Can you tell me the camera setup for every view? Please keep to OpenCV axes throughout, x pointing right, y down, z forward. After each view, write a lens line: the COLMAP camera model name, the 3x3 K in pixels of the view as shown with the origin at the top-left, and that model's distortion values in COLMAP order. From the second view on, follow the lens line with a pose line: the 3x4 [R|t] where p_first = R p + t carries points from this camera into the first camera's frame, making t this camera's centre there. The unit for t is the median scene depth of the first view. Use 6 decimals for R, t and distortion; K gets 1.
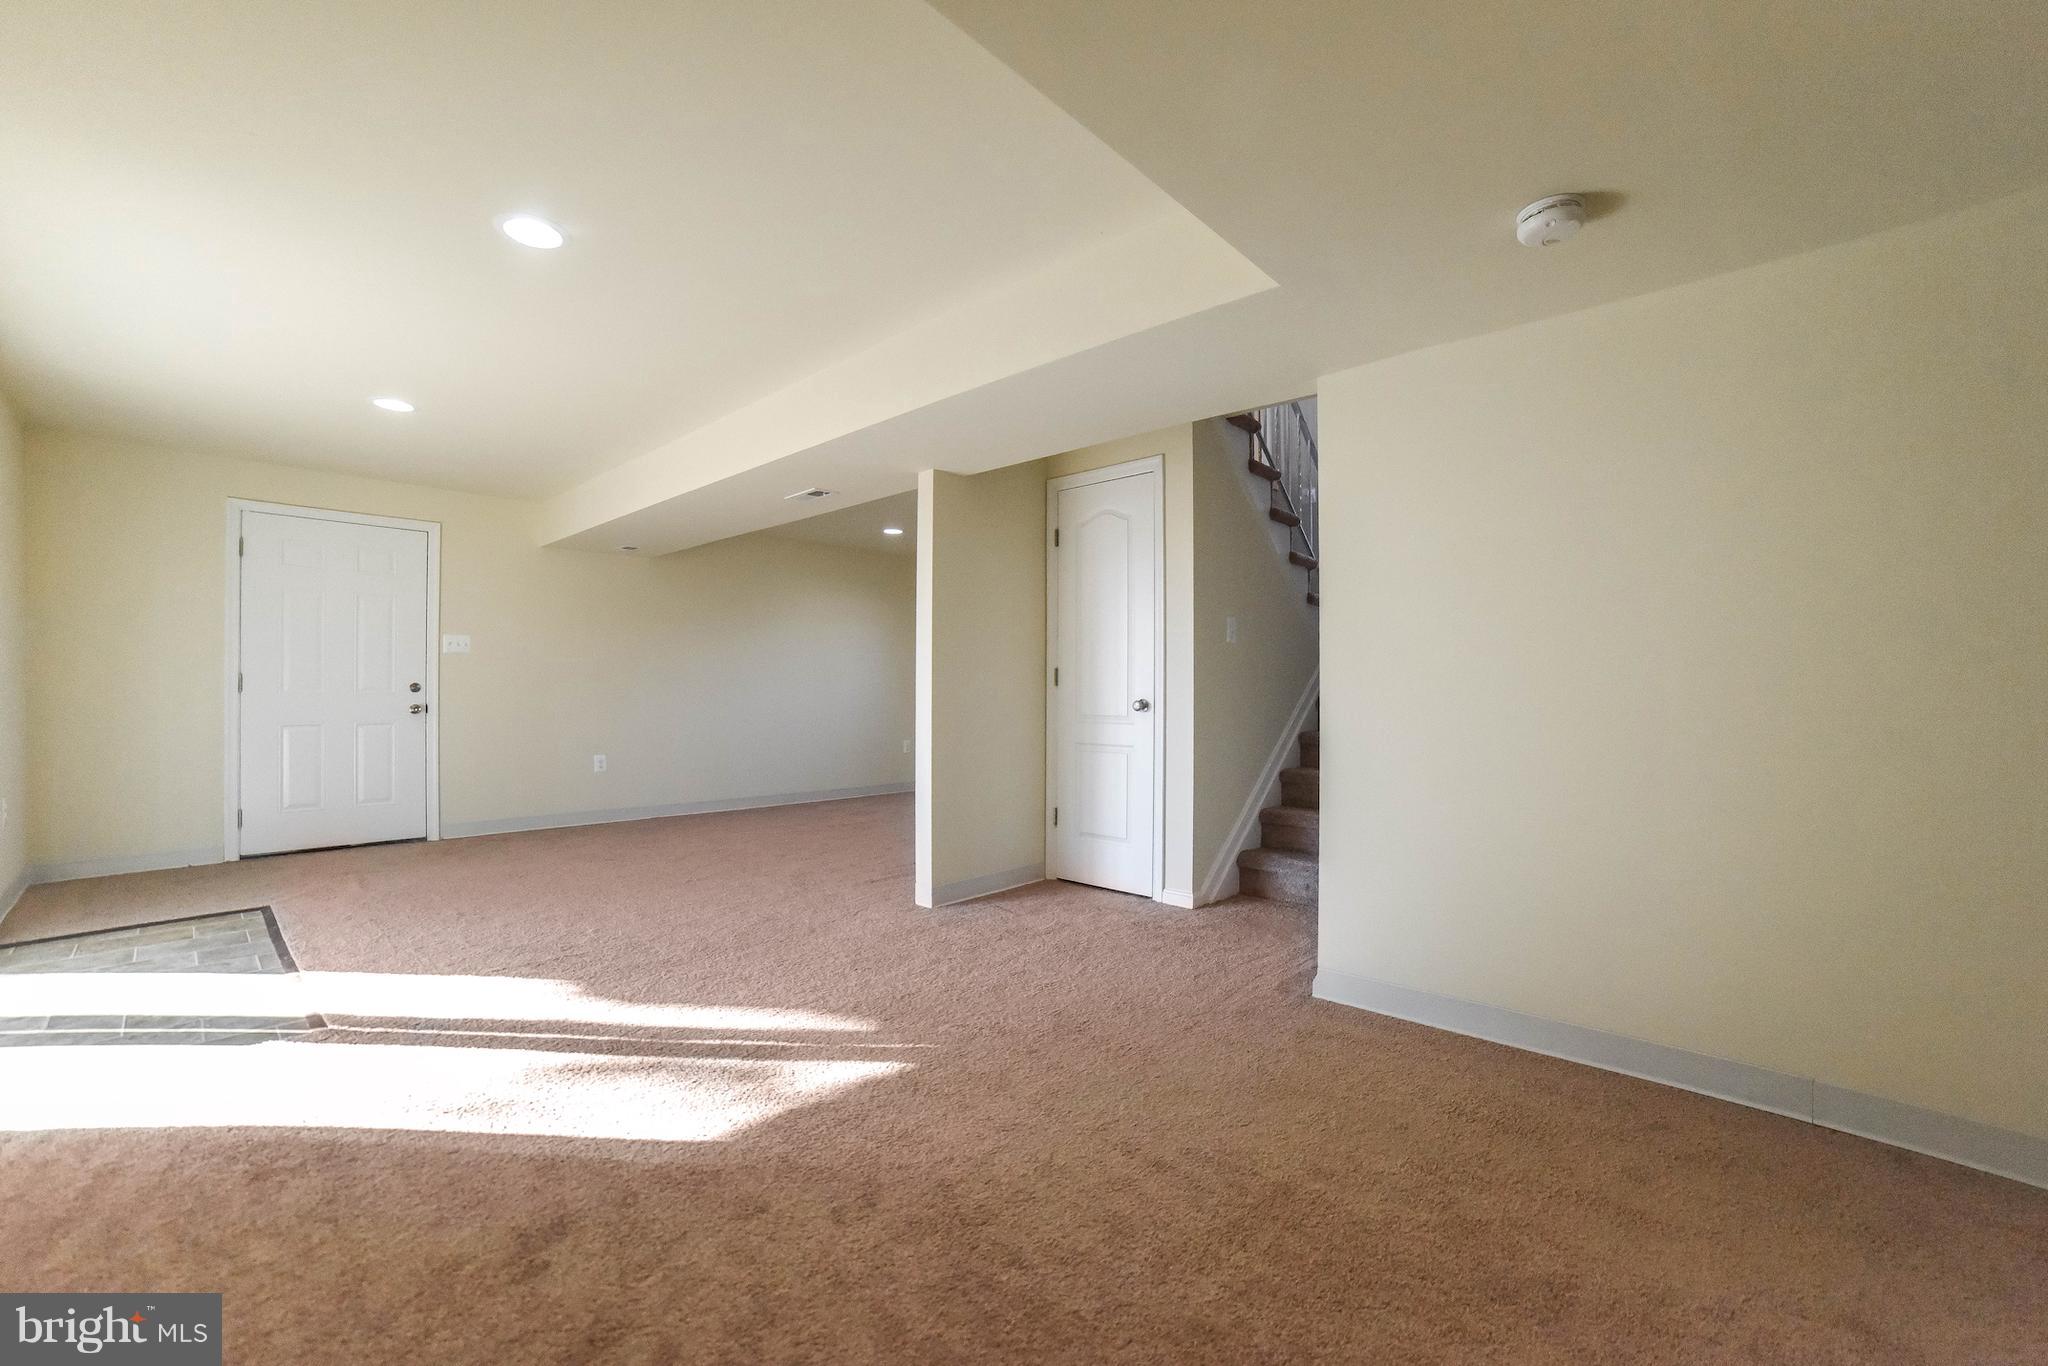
lens RADIAL K [[824.9, 0, 1030.0], [0, 824.9, 691.2], [0, 0, 1]] dist [-0.070477, 0.043038]
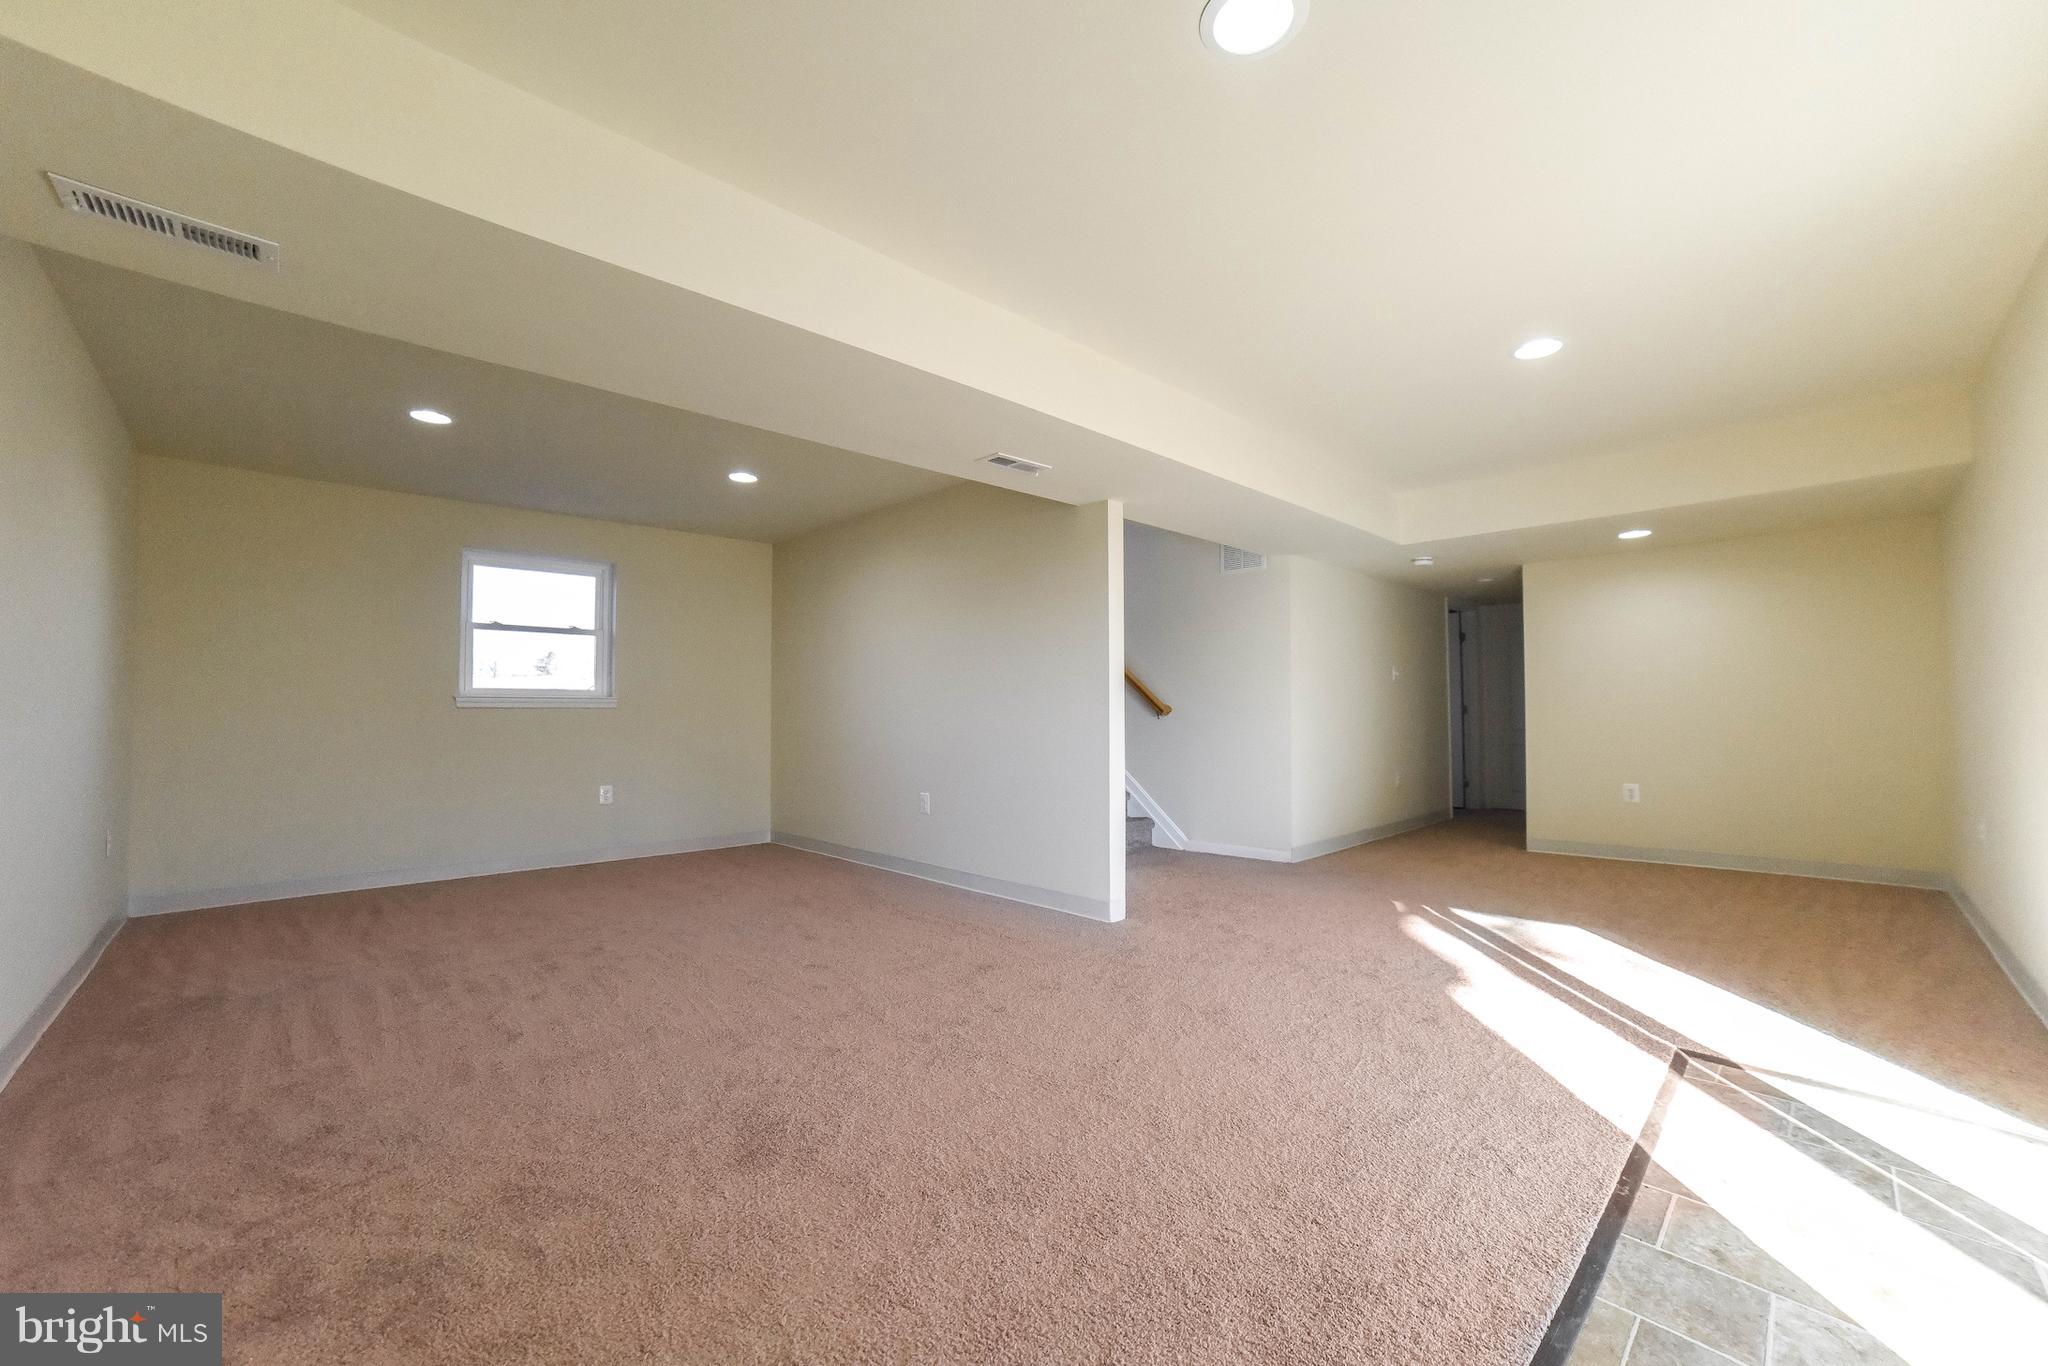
lens RADIAL K [[824.9, 0, 1030.0], [0, 824.9, 691.2], [0, 0, 1]] dist [-0.070477, 0.043038]
pose [[0.039751, 0.023128, 0.998942, -1.171609], [0.012470, 0.999643, -0.023640, -0.002154], [-0.999132, 0.013397, 0.039448, 1.079067]]
